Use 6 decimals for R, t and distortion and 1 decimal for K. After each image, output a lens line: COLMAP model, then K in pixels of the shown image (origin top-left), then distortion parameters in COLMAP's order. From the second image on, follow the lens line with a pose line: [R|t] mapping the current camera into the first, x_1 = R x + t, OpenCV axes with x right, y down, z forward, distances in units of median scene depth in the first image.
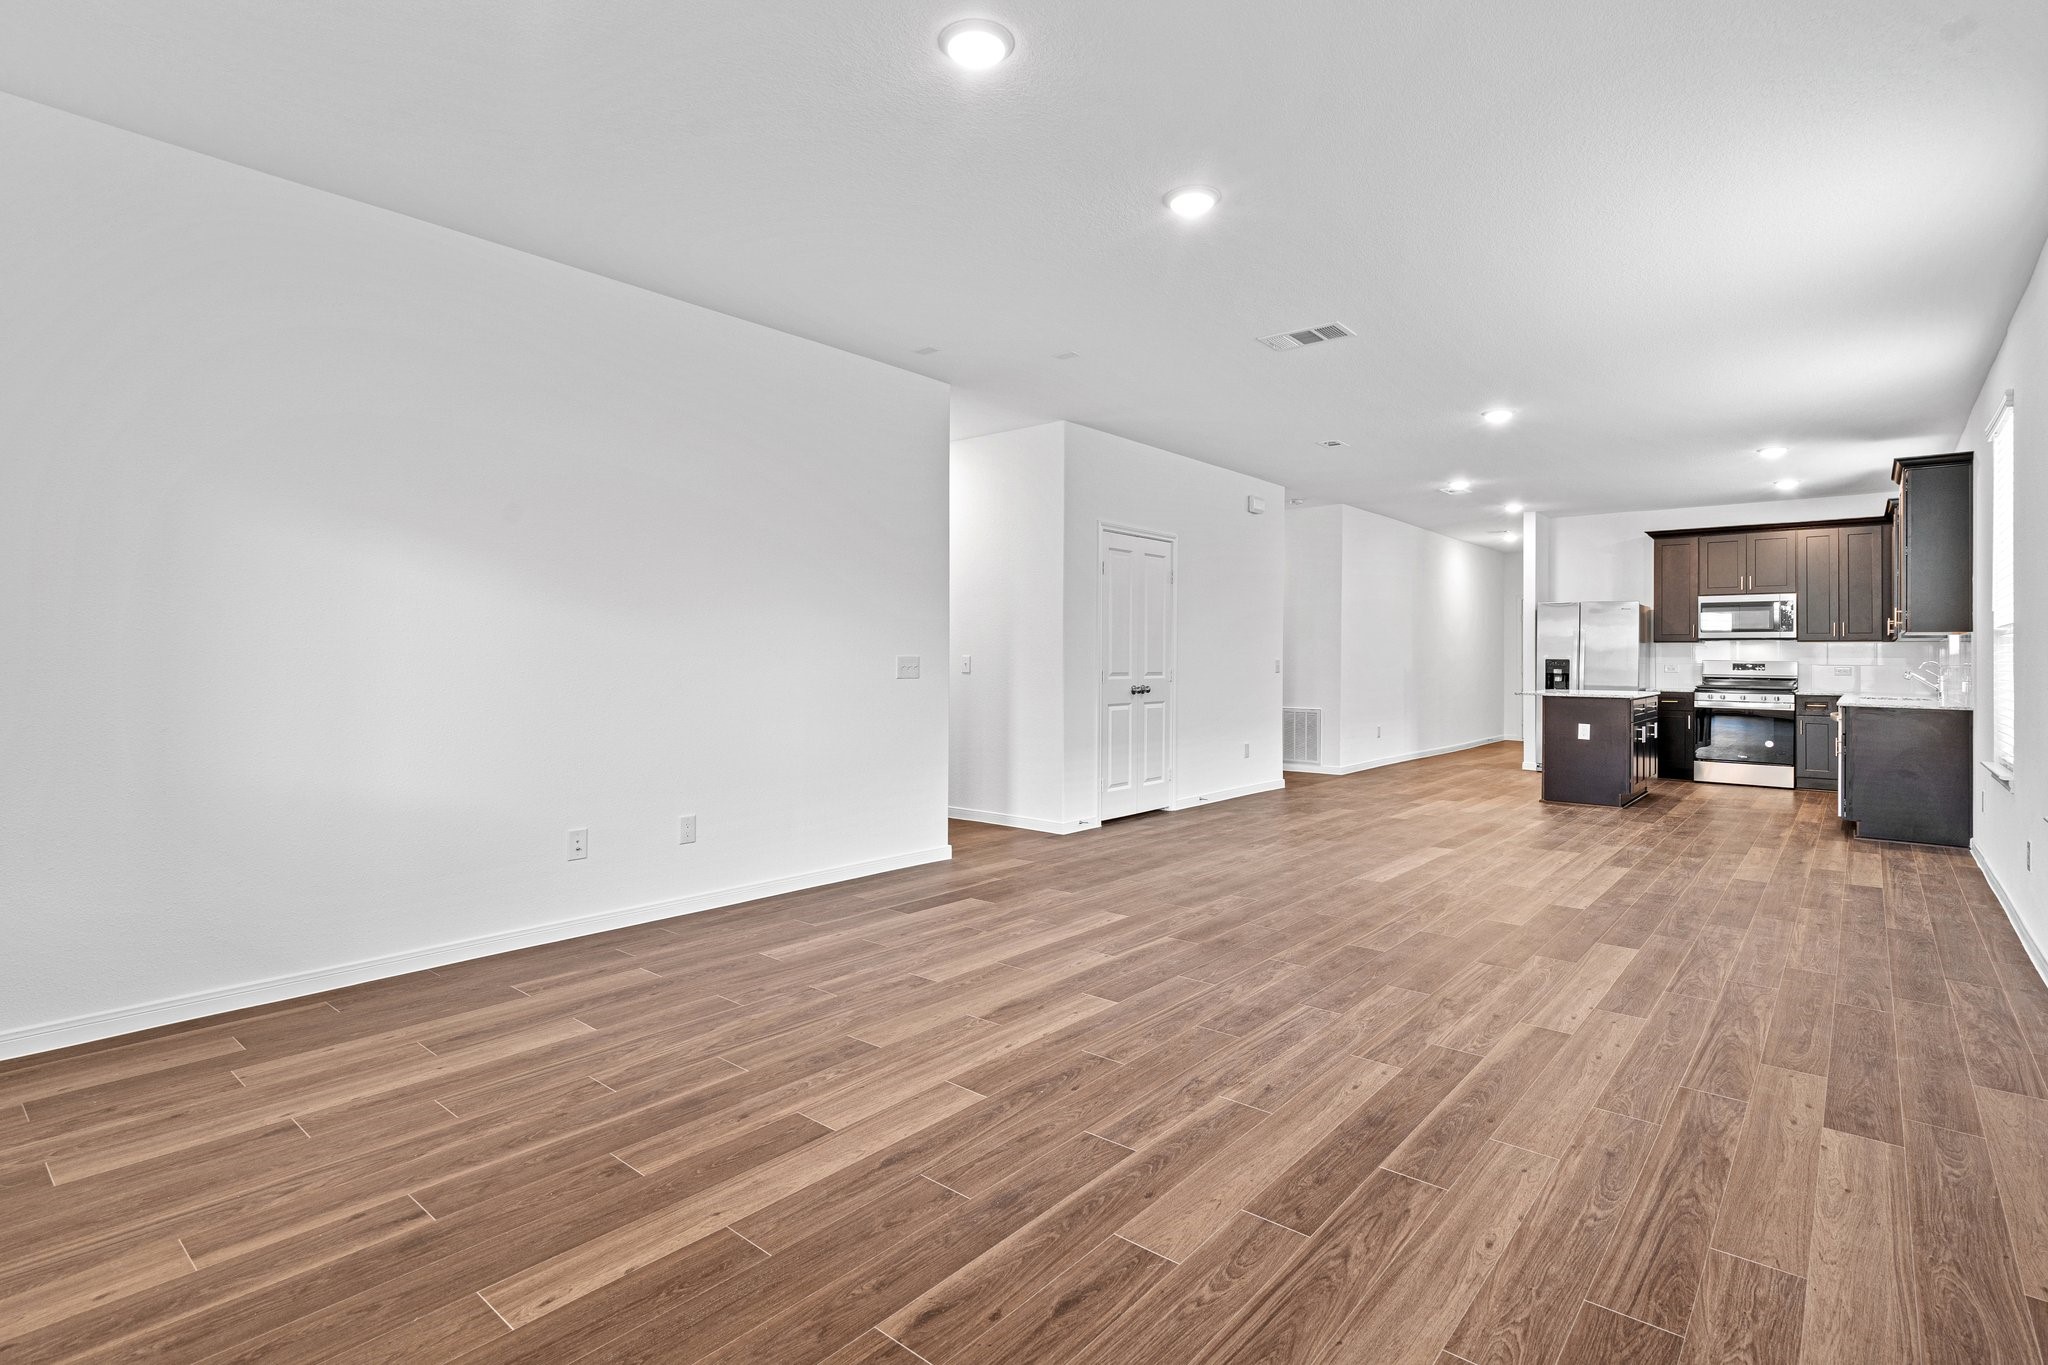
lens RADIAL K [[996.1, 0, 979.0], [0, 996.1, 660.7], [0, 0, 1]] dist [-0.005188, 0.000202]
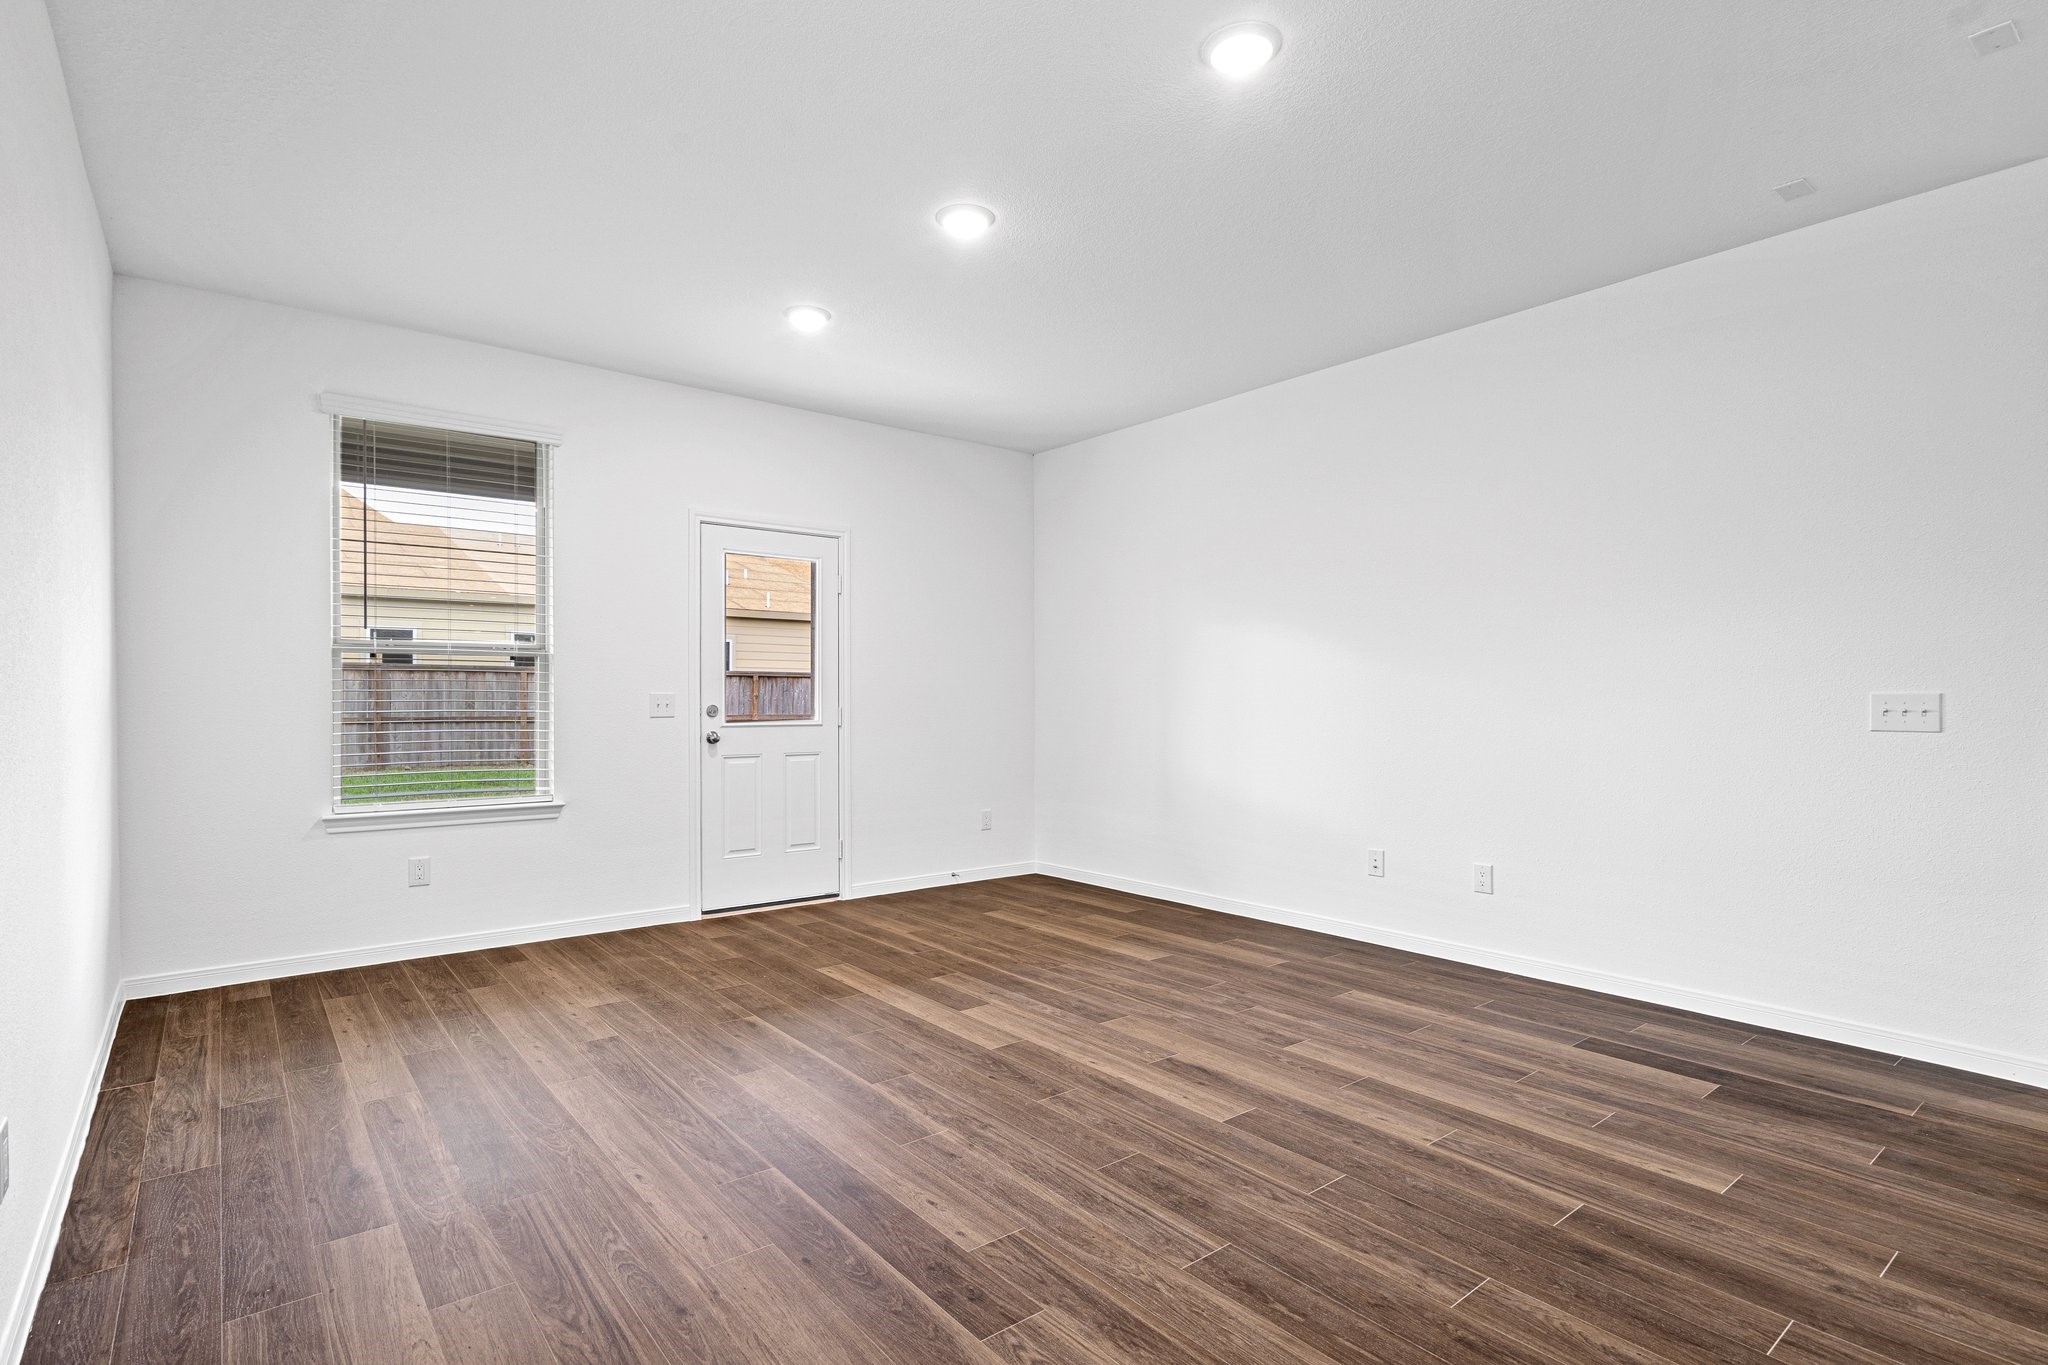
lens RADIAL K [[996.1, 0, 1029.4], [0, 996.1, 689.2], [0, 0, 1]] dist [-0.005188, 0.000202]
pose [[-0.158156, -0.013311, -0.987324, 0.977234], [-0.003506, 0.999910, -0.012919, 0.004796], [0.987408, 0.001418, -0.158188, 0.988035]]
